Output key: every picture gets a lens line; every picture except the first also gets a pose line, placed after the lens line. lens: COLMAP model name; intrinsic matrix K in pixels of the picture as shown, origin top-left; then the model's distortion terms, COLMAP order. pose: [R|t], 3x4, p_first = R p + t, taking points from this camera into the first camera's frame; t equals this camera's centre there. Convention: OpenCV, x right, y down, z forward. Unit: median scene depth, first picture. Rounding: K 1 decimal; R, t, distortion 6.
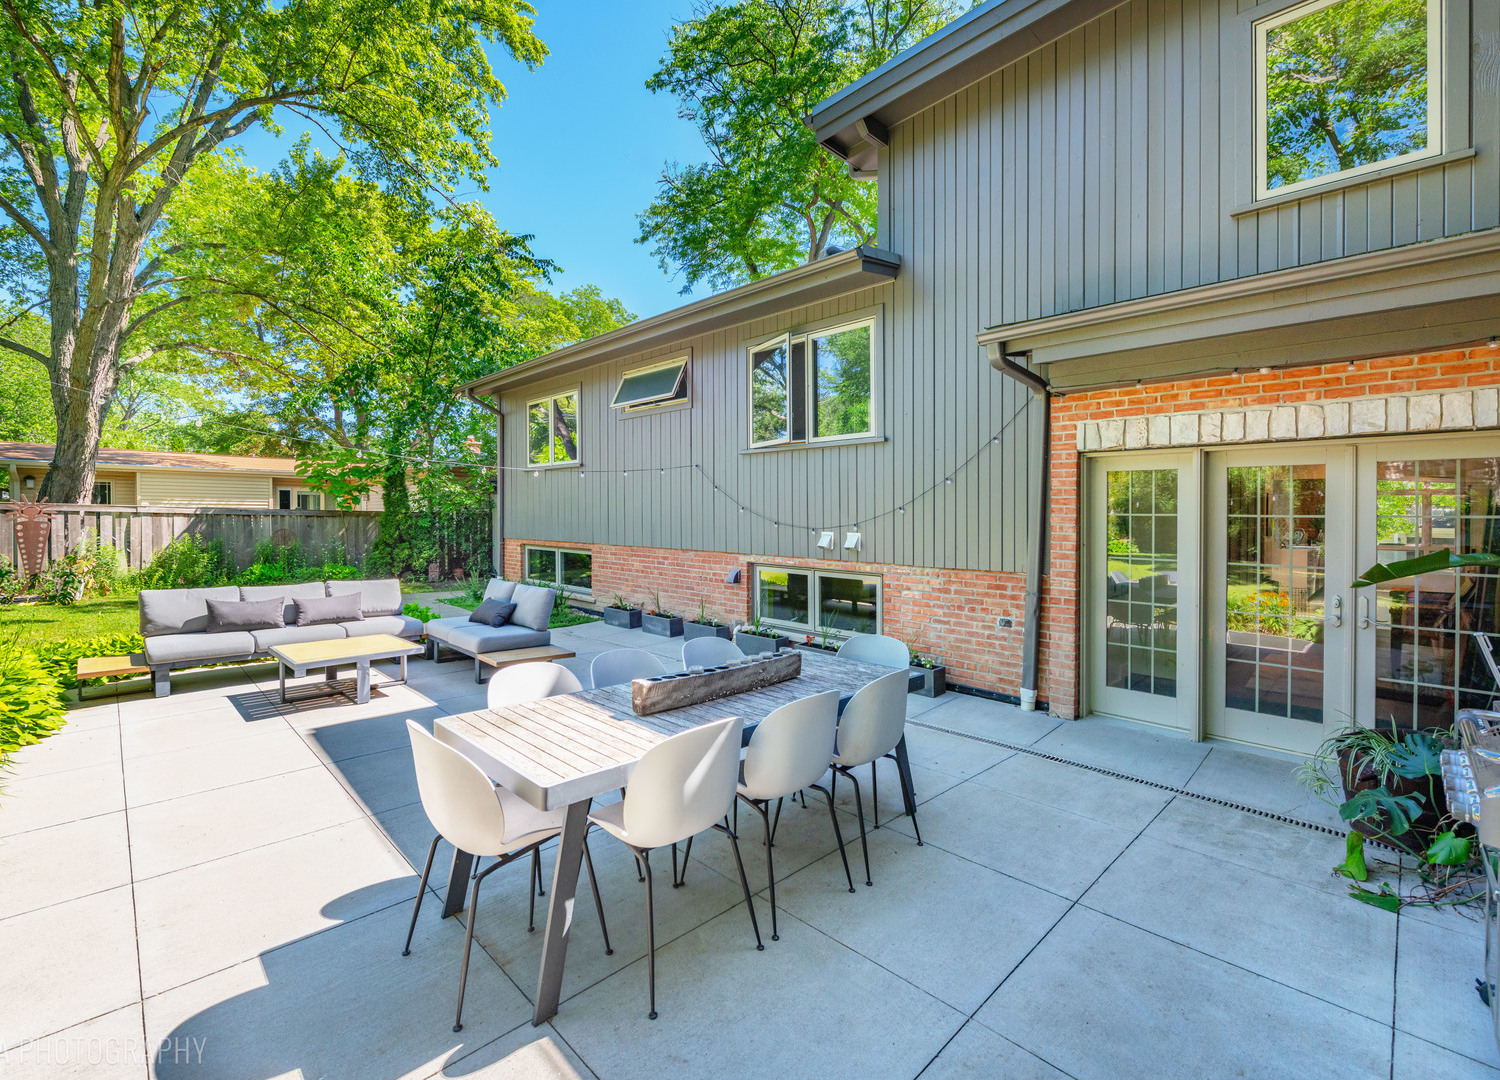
lens RADIAL K [[670.3, 0, 750.0], [0, 670.3, 540.0], [0, 0, 1]] dist [-0.002683, -0.000474]
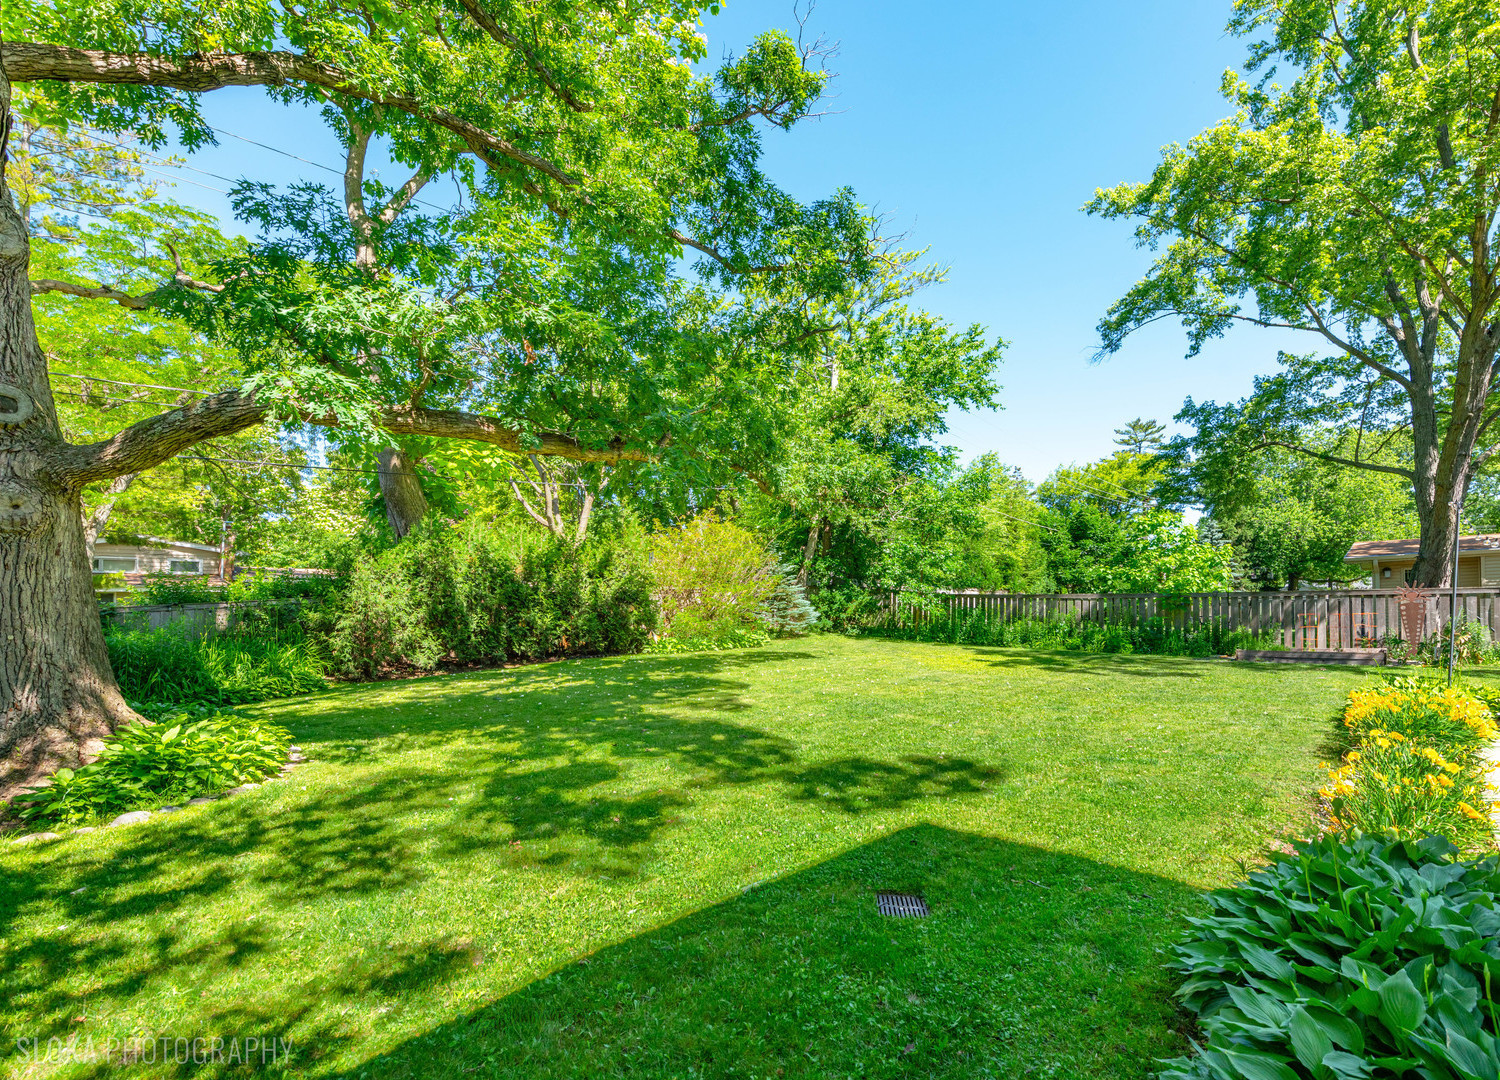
lens RADIAL K [[652.5, 0, 749.7], [0, 652.5, 580.4], [0, 0, 1]] dist [0.000946, -0.000008]
pose [[0.012017, -0.050801, -0.998636, 0.149628], [-0.019404, 0.998509, -0.051028, 0.017462], [0.999740, 0.019991, 0.011013, -0.256839]]
